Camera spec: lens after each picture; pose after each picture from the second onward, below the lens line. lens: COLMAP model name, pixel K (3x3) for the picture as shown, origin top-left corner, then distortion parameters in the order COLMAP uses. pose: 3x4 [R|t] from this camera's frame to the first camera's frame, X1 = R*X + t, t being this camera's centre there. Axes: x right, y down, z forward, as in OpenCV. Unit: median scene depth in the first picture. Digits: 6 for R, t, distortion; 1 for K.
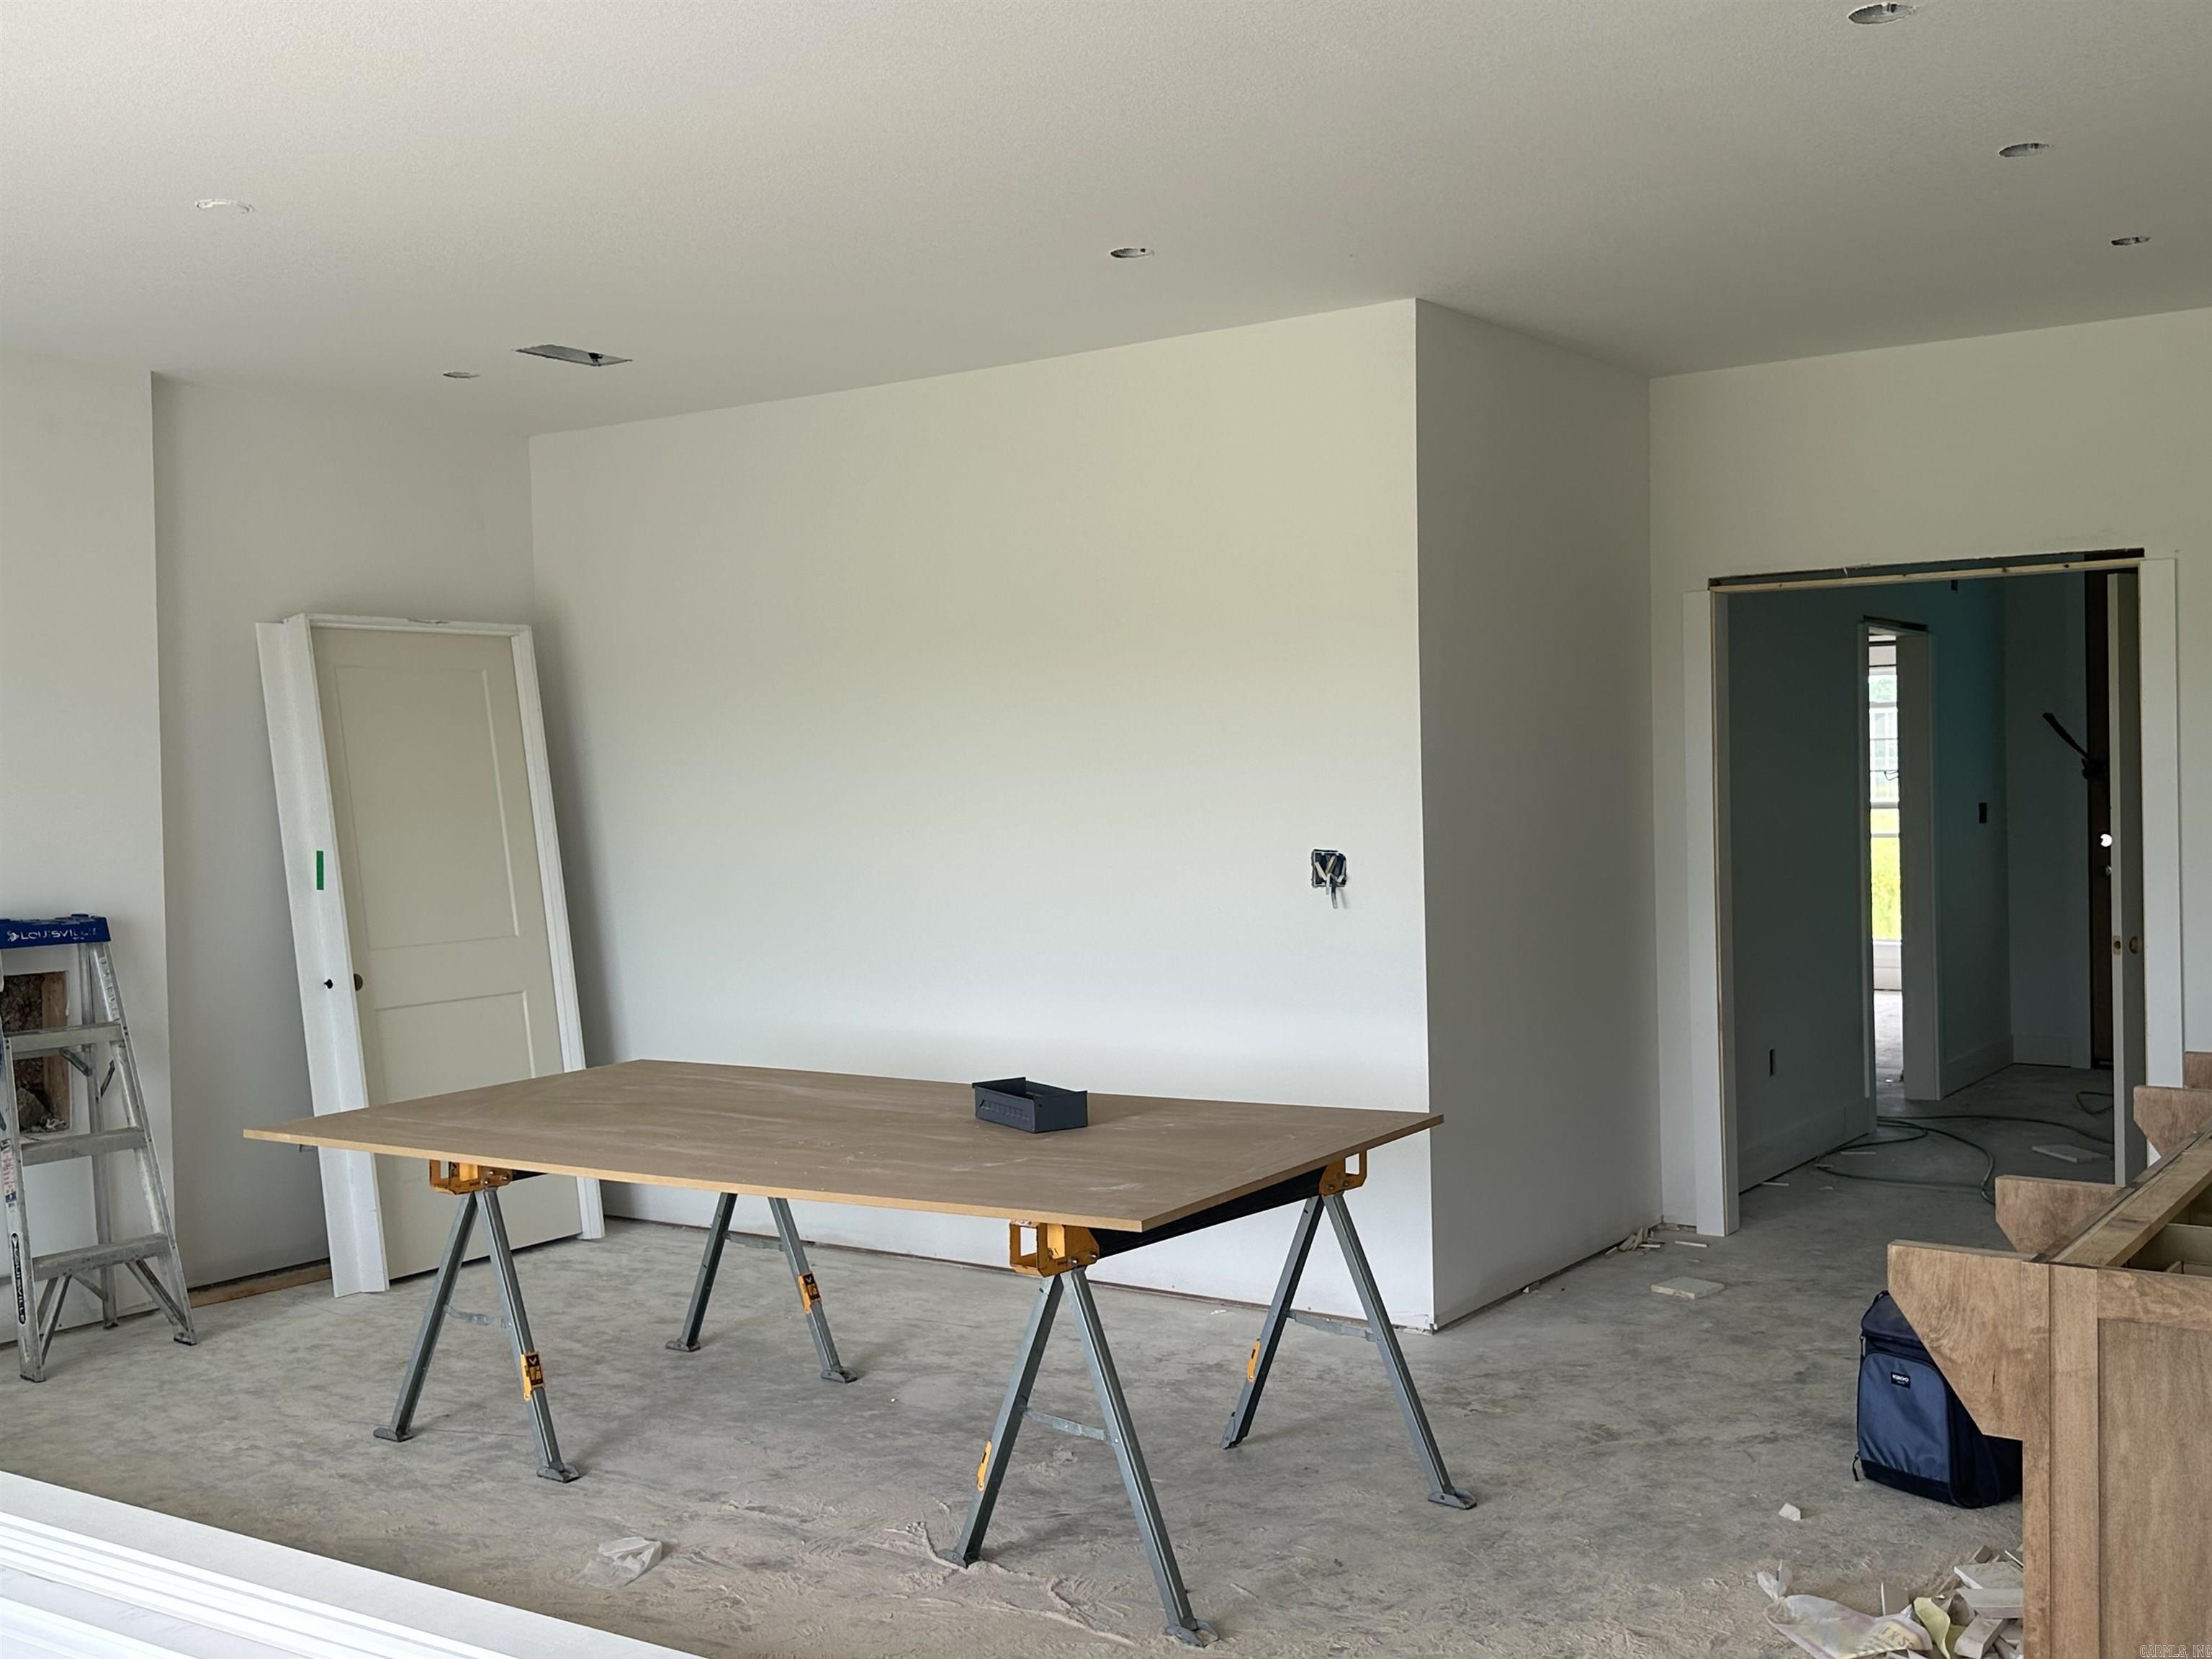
lens RADIAL K [[2254.6, 0, 1106.0], [0, 2254.6, 829.5], [0, 0, 1]] dist [0.001771, -0.000561]
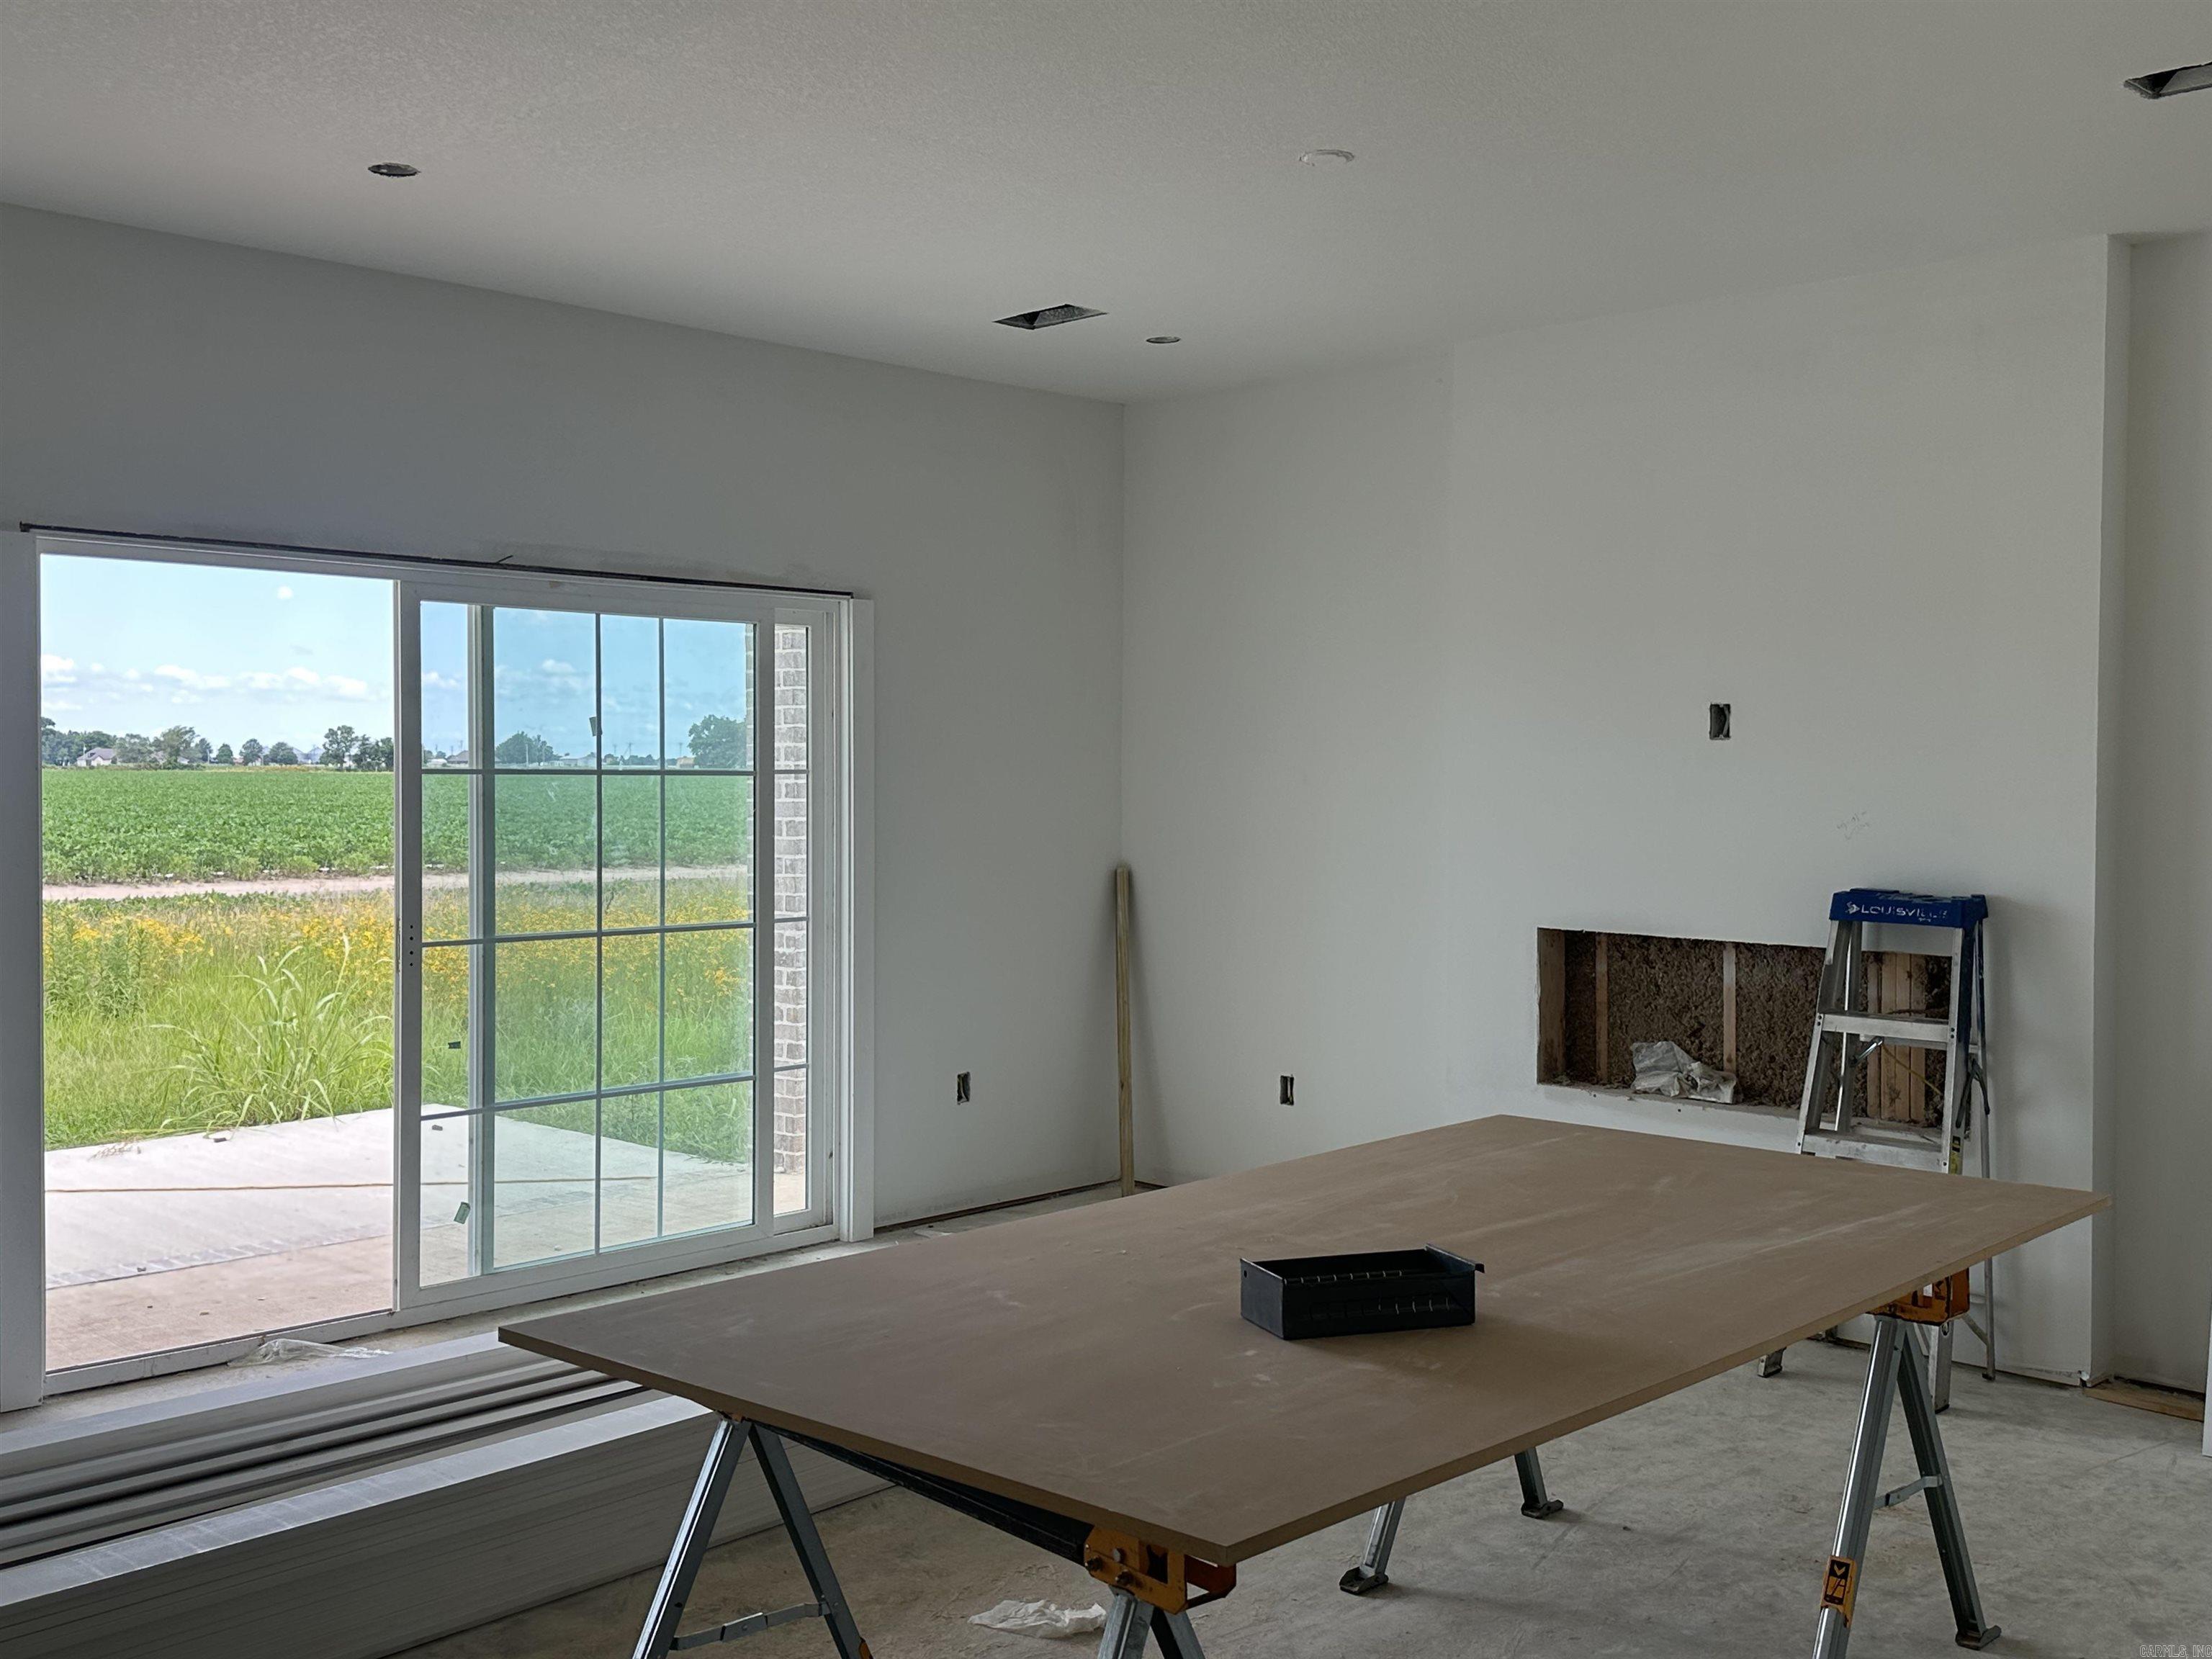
lens RADIAL K [[2254.6, 0, 1106.0], [0, 2254.6, 829.5], [0, 0, 1]] dist [0.001771, -0.000561]
pose [[-0.124952, 0.054860, -0.990645, 0.464558], [-0.025260, 0.997971, 0.058452, -0.030930], [0.991841, 0.032328, -0.123313, 0.807912]]
